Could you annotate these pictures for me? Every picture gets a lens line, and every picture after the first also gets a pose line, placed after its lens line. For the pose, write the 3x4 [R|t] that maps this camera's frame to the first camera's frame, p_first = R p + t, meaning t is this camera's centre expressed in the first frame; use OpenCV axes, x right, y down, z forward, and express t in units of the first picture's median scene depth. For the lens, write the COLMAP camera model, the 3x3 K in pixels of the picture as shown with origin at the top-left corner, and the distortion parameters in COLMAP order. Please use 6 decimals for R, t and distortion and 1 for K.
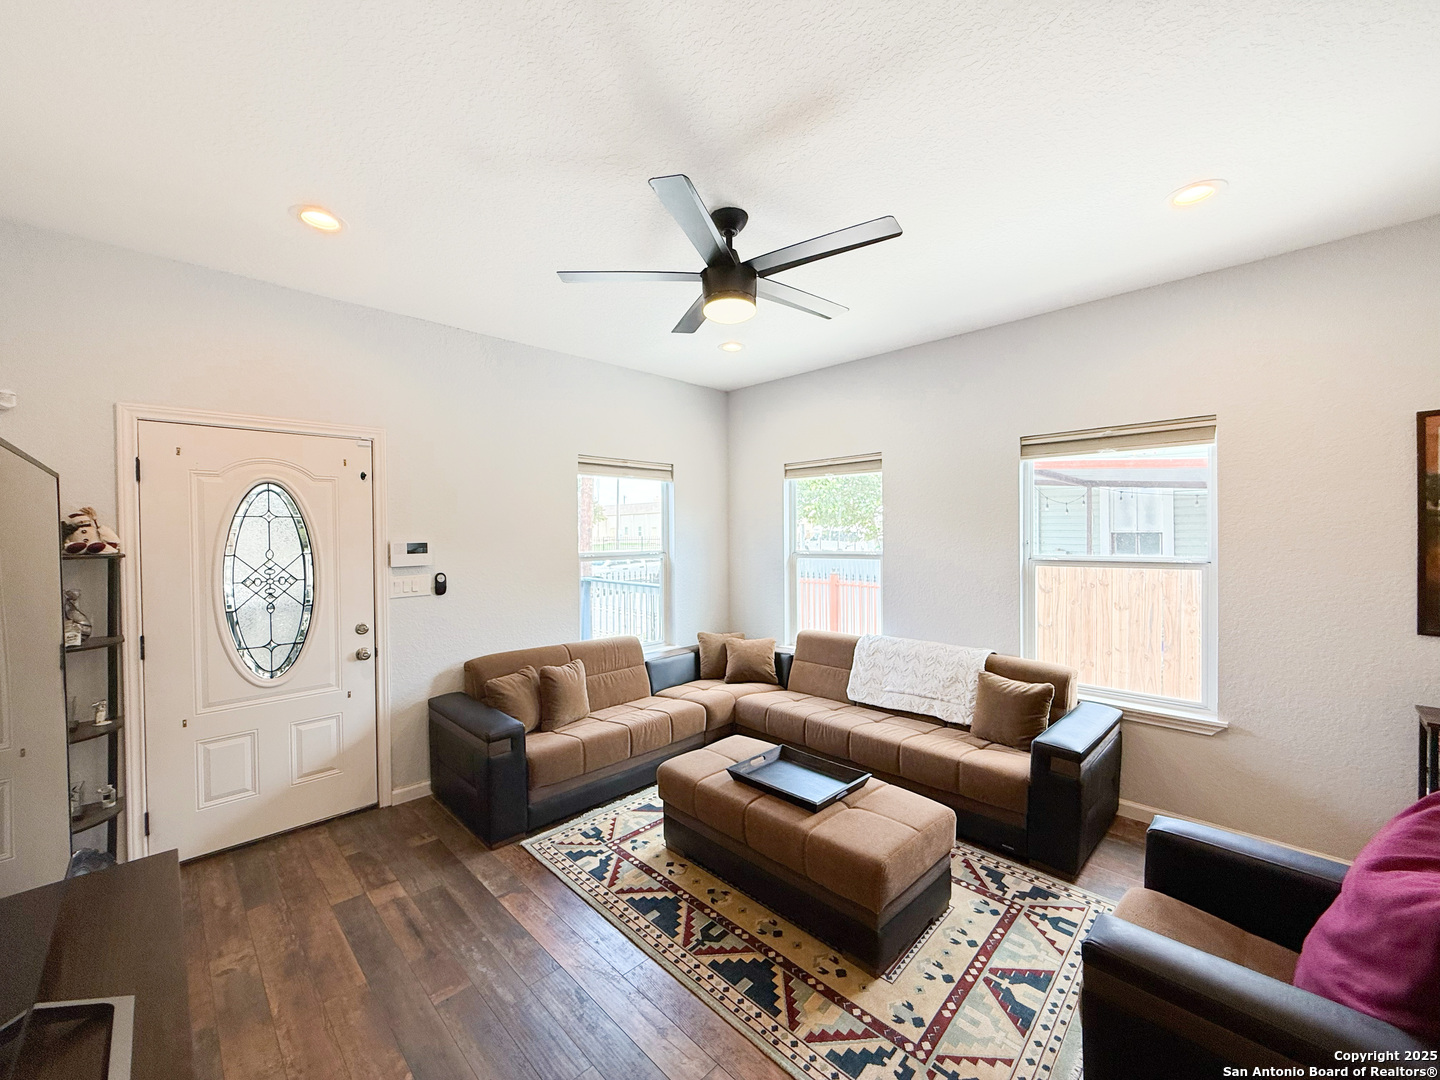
lens RADIAL K [[575.4, 0, 717.0], [0, 575.4, 538.5], [0, 0, 1]] dist [-0.000360, 0.000185]
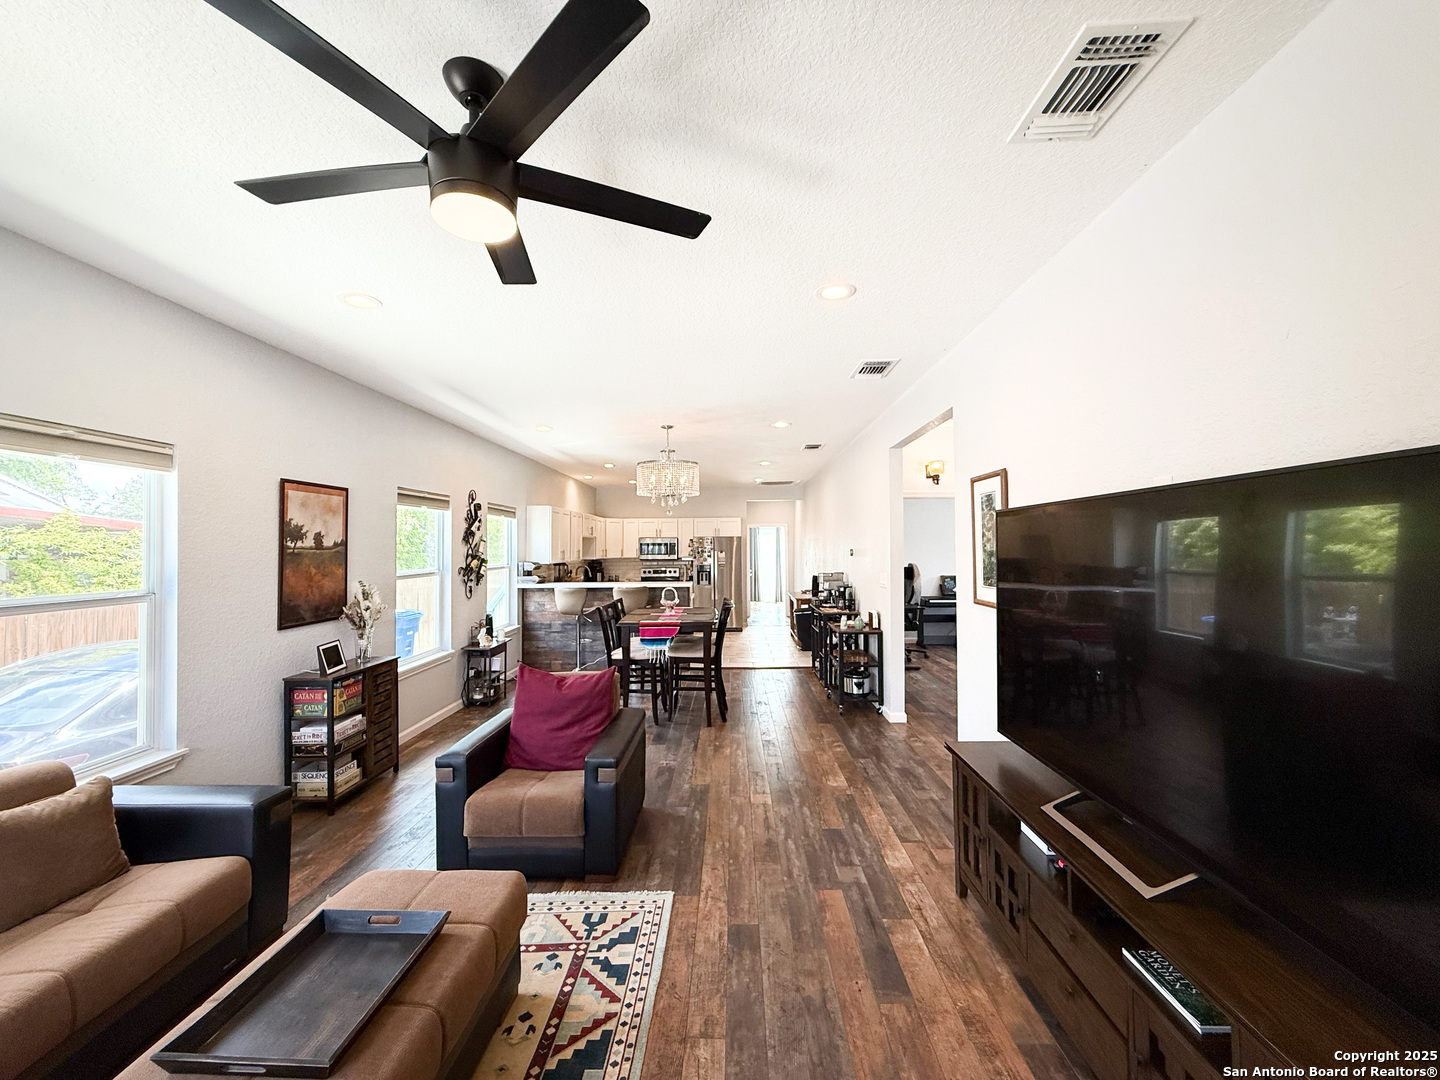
lens RADIAL K [[575.4, 0, 717.0], [0, 575.4, 538.5], [0, 0, 1]] dist [-0.000360, 0.000185]
pose [[-0.691568, 0.030889, 0.721651, -0.492596], [0.027434, 0.999488, -0.016491, -0.009531], [-0.721790, 0.008393, -0.692061, 0.978501]]
